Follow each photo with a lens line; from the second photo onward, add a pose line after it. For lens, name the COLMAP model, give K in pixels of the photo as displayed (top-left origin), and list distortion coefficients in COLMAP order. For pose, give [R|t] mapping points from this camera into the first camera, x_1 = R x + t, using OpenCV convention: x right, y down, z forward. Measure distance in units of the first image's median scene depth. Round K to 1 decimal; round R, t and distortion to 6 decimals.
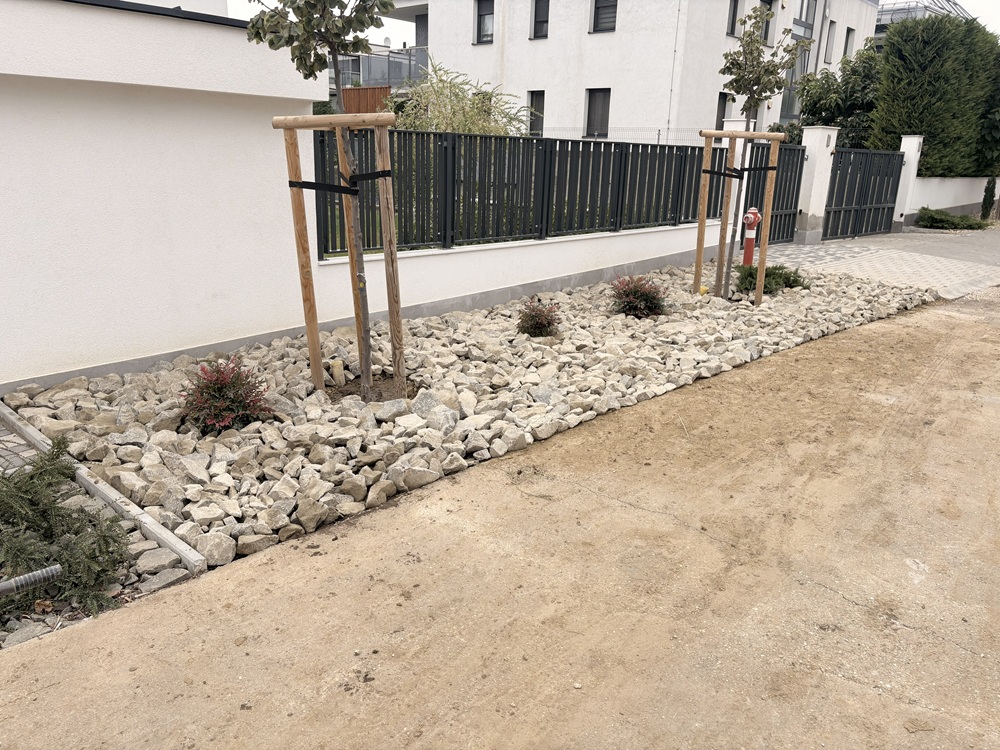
lens RADIAL K [[755.5, 0, 500.0], [0, 755.5, 375.0], [0, 0, 1]] dist [0.042360, -0.071785]
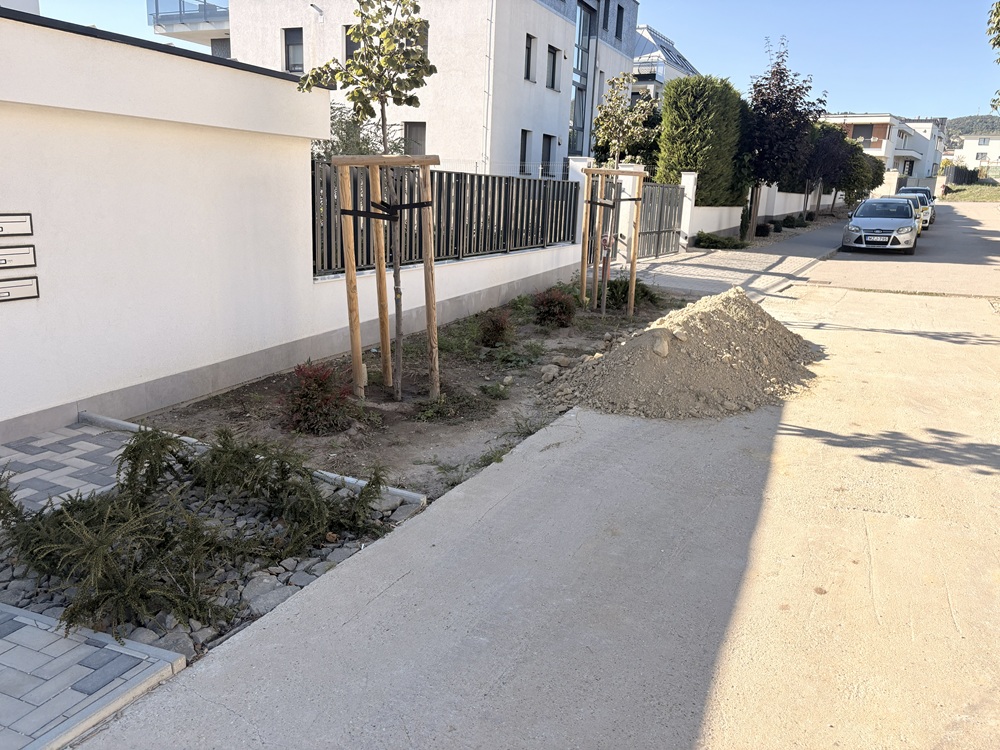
lens RADIAL K [[755.5, 0, 500.0], [0, 755.5, 375.0], [0, 0, 1]] dist [0.042360, -0.071785]
pose [[0.957372, -0.055233, 0.283527, -0.115875], [0.063983, 0.997715, -0.021688, 0.018005], [-0.281681, 0.038904, 0.958719, -0.076122]]
